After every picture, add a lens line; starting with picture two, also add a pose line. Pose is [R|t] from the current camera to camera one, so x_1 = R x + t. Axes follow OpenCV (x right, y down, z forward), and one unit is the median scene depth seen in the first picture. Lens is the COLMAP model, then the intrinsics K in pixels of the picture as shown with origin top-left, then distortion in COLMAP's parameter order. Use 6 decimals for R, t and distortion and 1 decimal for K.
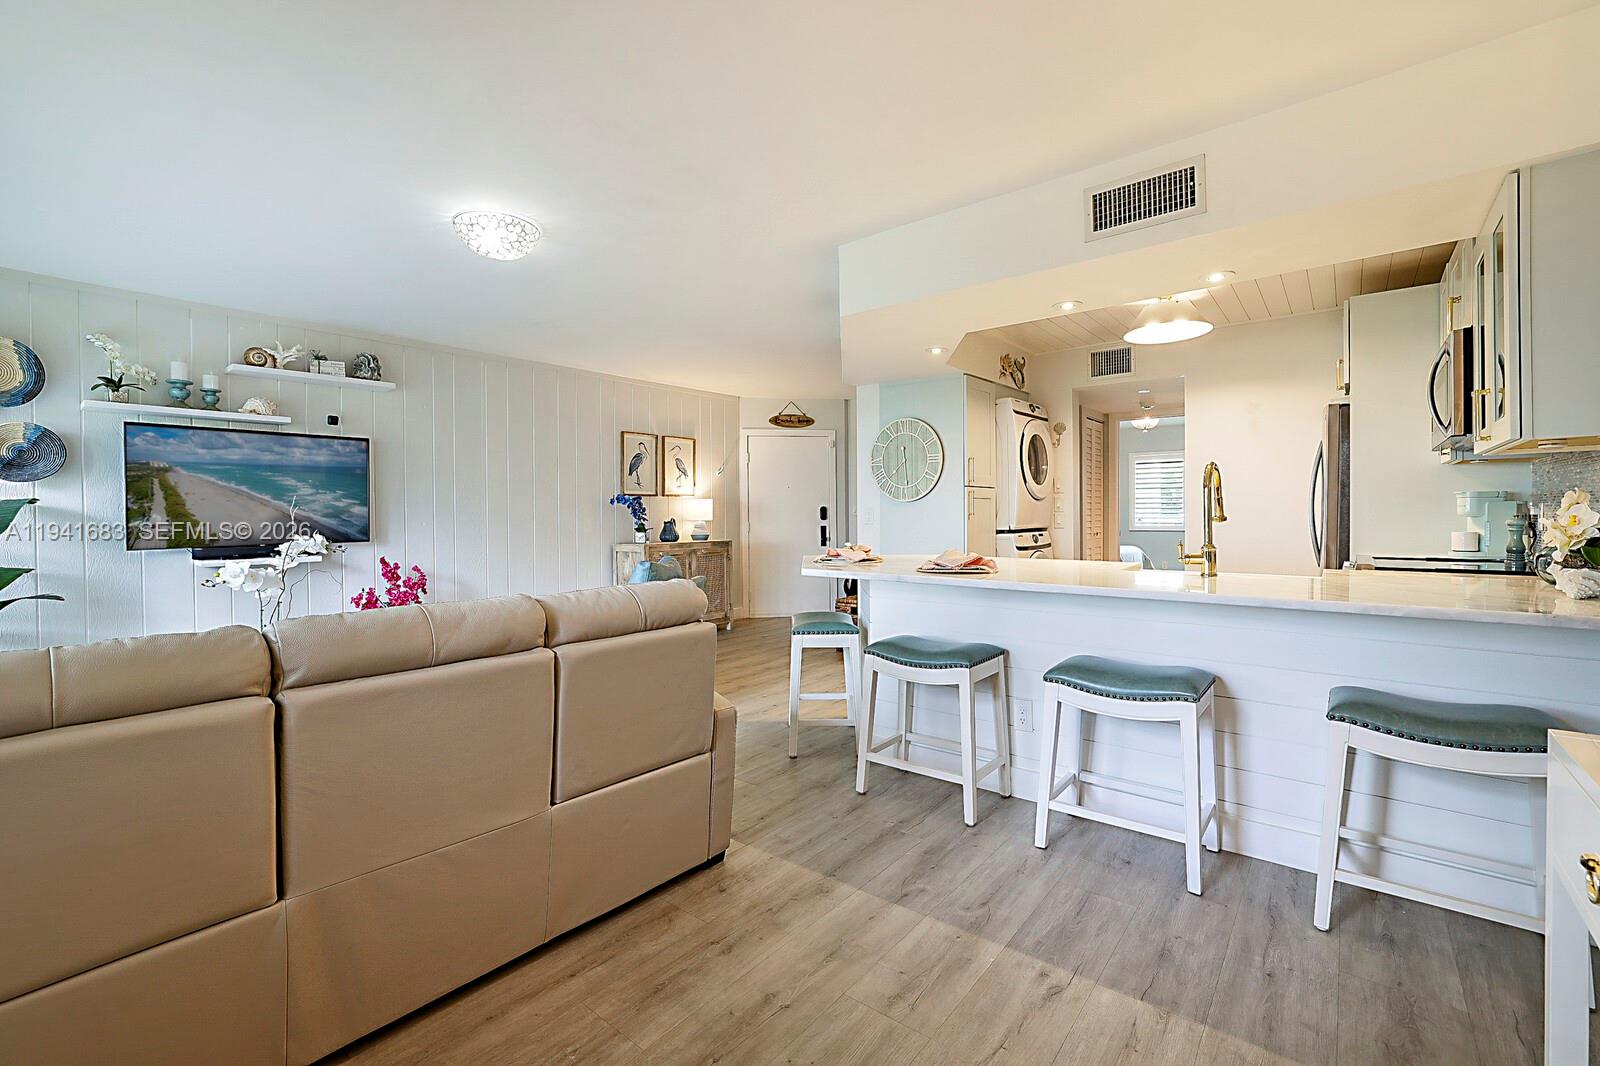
lens RADIAL K [[693.2, 0, 796.3], [0, 693.2, 519.4], [0, 0, 1]] dist [-0.032094, 0.008292]
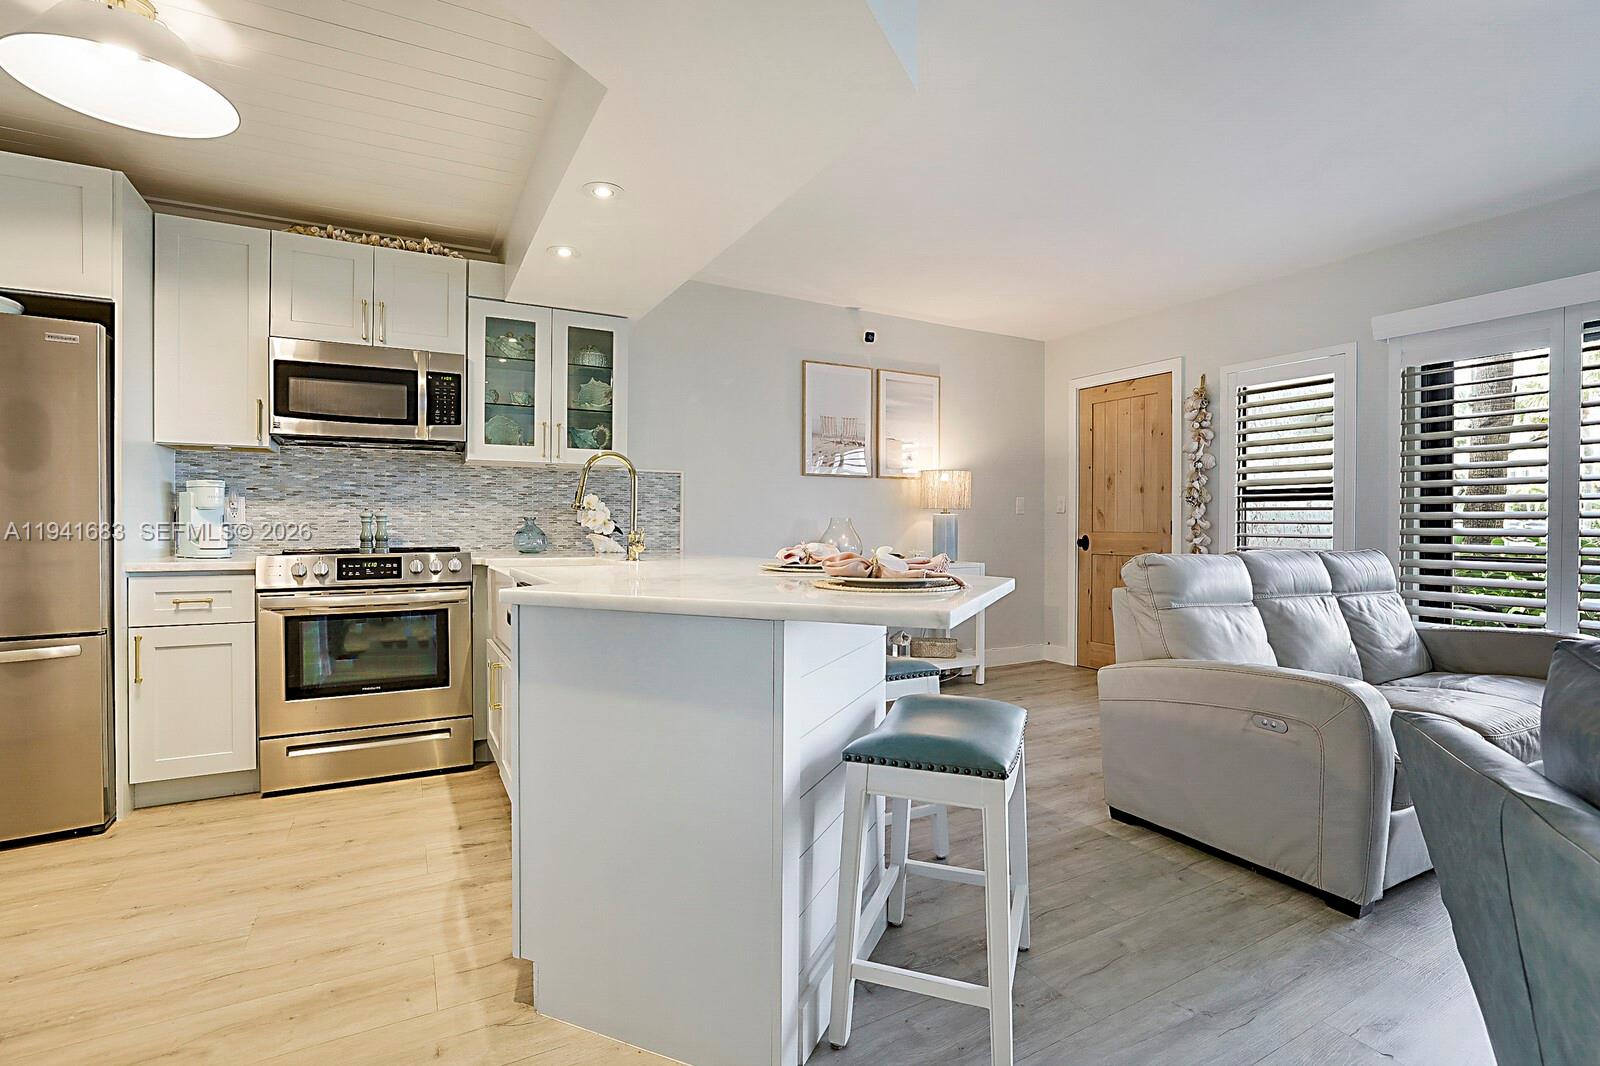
lens RADIAL K [[745.5, 0, 804.1], [0, 745.5, 532.1], [0, 0, 1]] dist [-0.042881, 0.014524]
pose [[-0.932589, 0.002208, 0.360934, -0.072122], [0.008930, 0.999816, 0.016959, 0.021399], [-0.360831, 0.019039, -0.932437, 2.182808]]
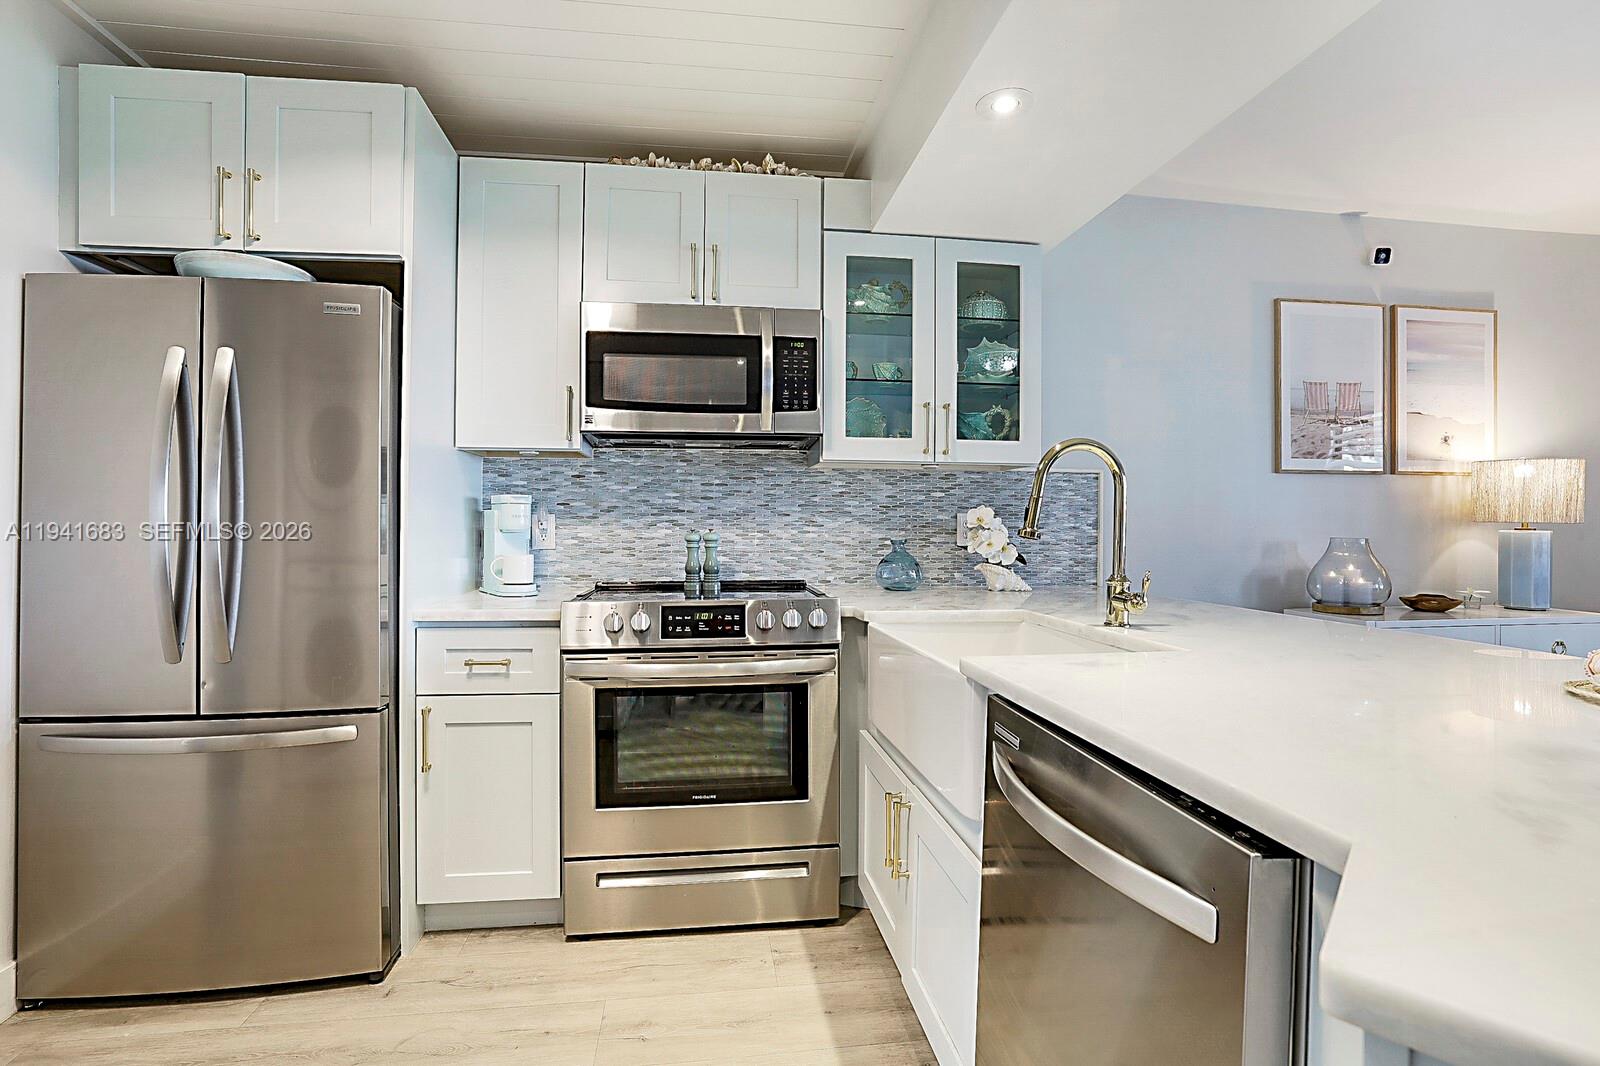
lens RADIAL K [[745.5, 0, 792.9], [0, 745.5, 525.4], [0, 0, 1]] dist [-0.042881, 0.014524]
pose [[-0.740086, 0.003685, 0.672502, 0.409058], [0.008970, 0.999950, 0.004392, -0.016903], [-0.672452, 0.009283, -0.740082, 1.853844]]
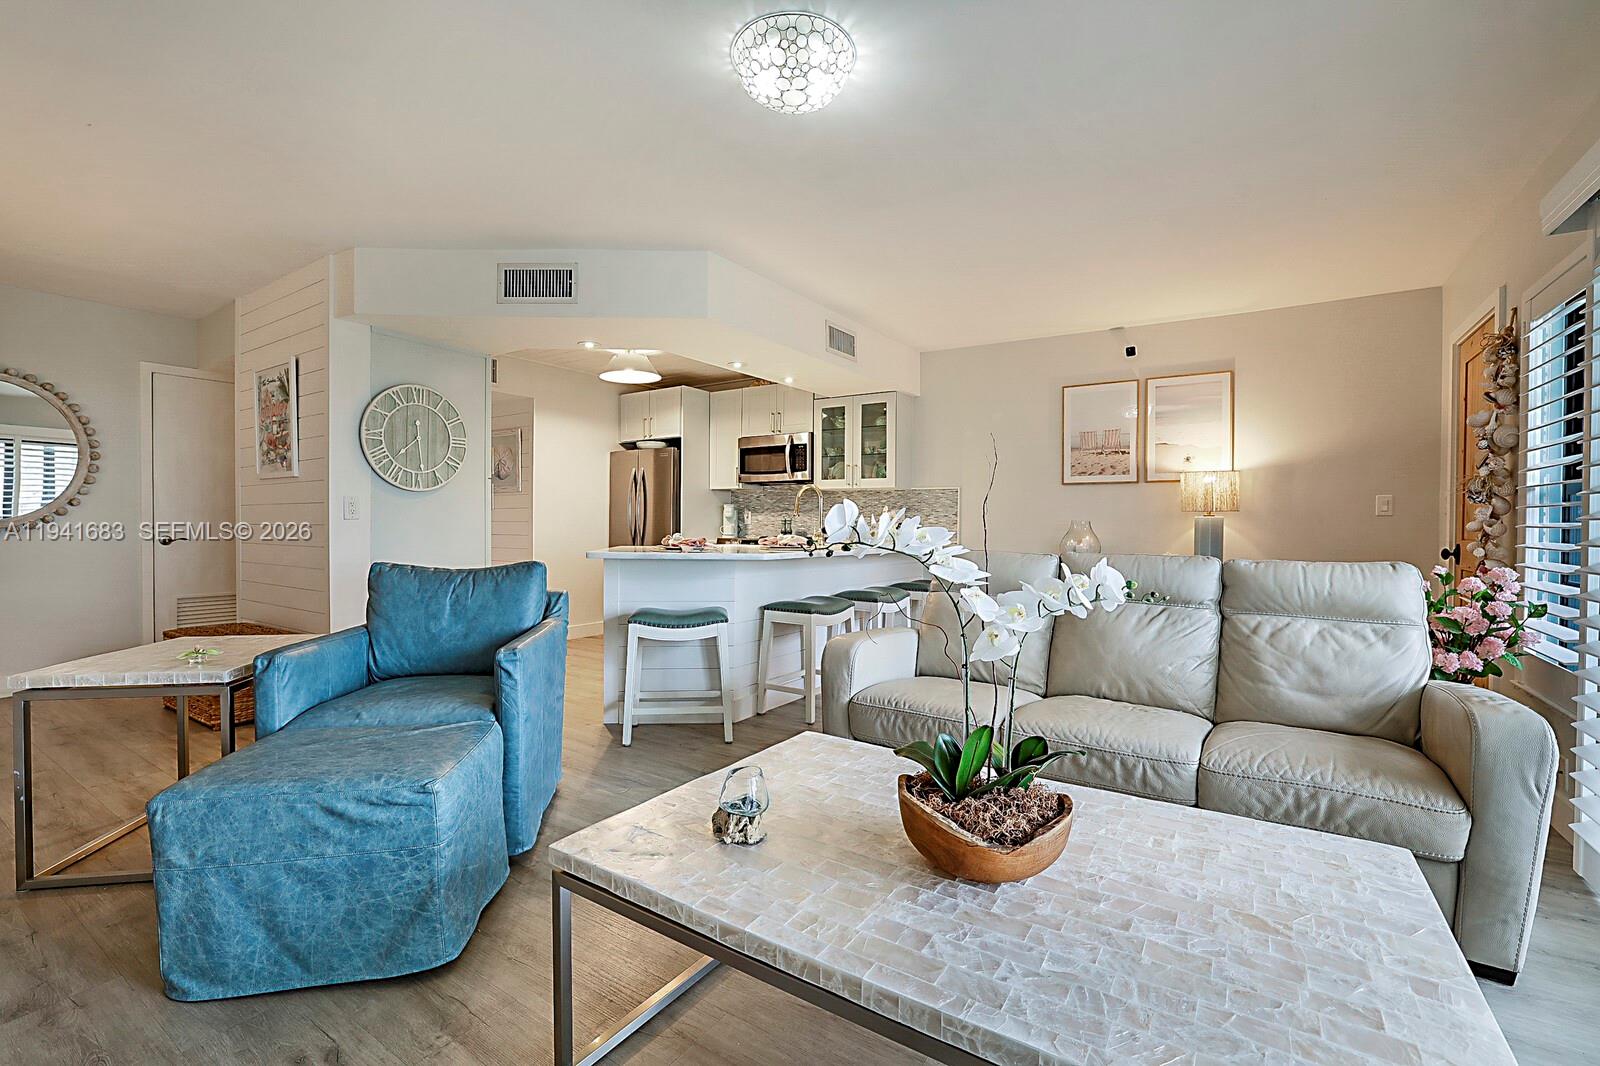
lens RADIAL K [[693.2, 0, 803.6], [0, 693.2, 533.6], [0, 0, 1]] dist [-0.032094, 0.008292]
pose [[-0.120344, -0.008747, 0.992694, -1.404816], [0.003988, 0.999949, 0.009294, 0.034043], [-0.992724, 0.005077, -0.120303, 1.395191]]
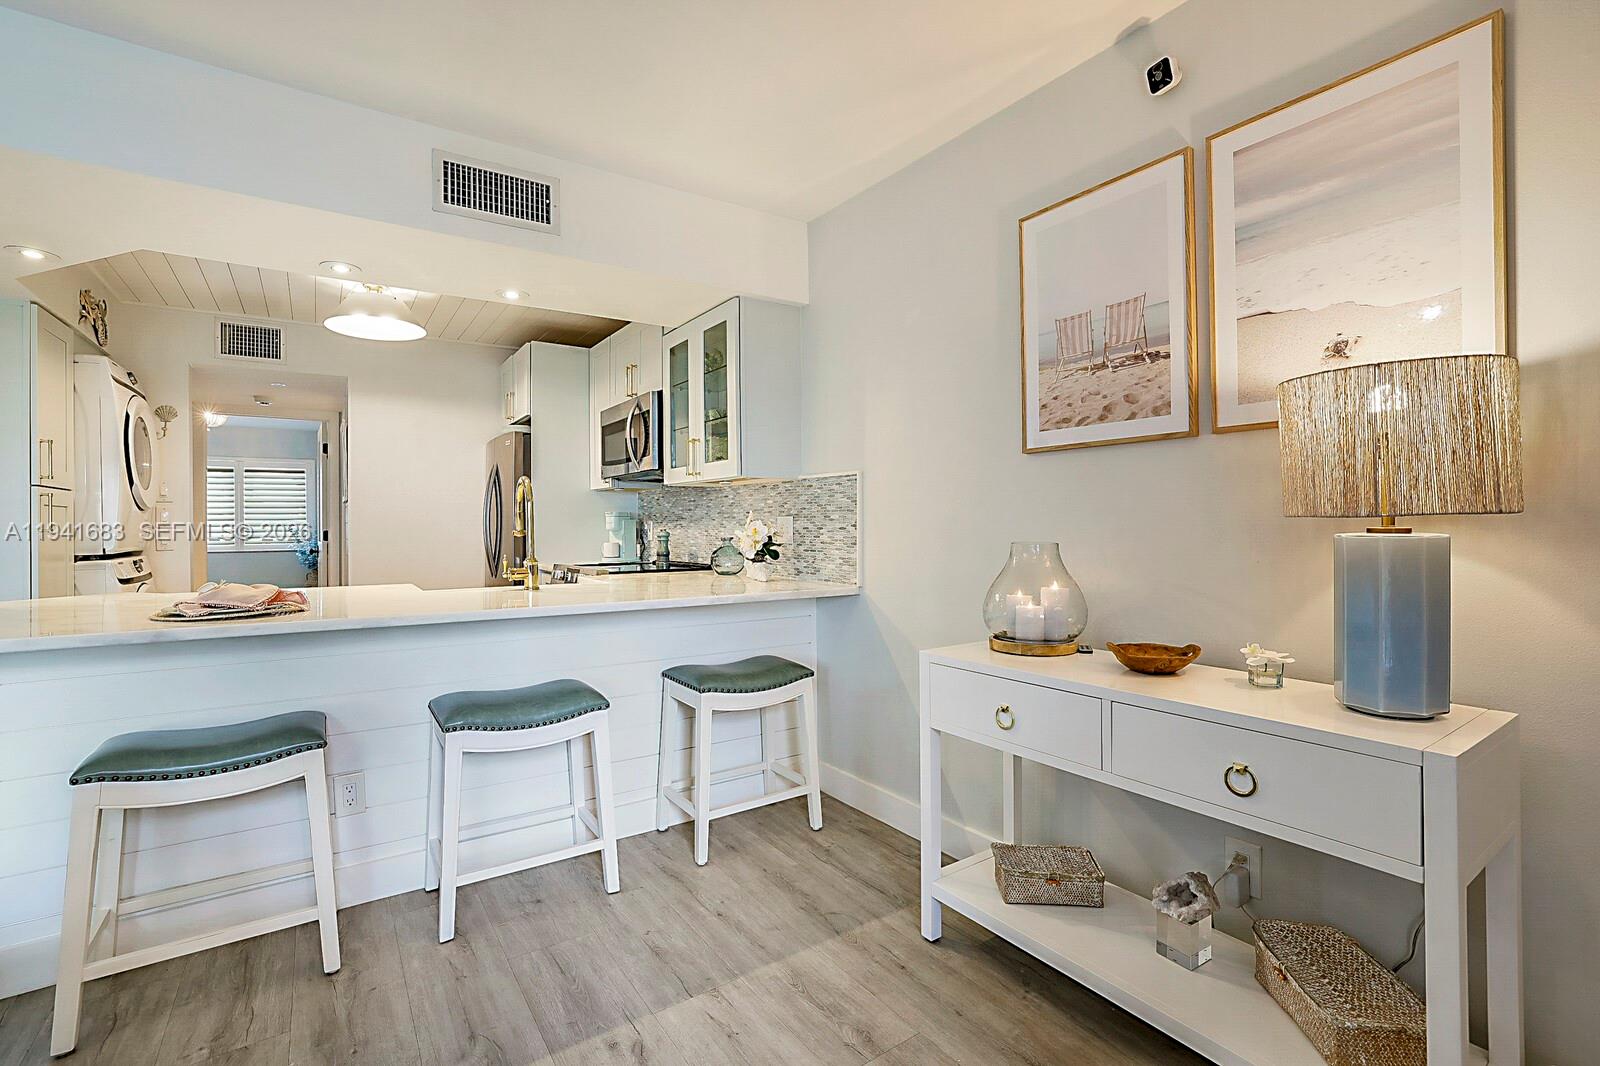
lens RADIAL K [[716.9, 0, 790.5], [0, 716.9, 521.4], [0, 0, 1]] dist [-0.016761, 0.001577]
pose [[0.275045, 0.011955, 0.961357, -0.332864], [0.011684, 0.999807, -0.015776, 0.003576], [-0.961360, 0.015572, 0.274852, 0.367361]]
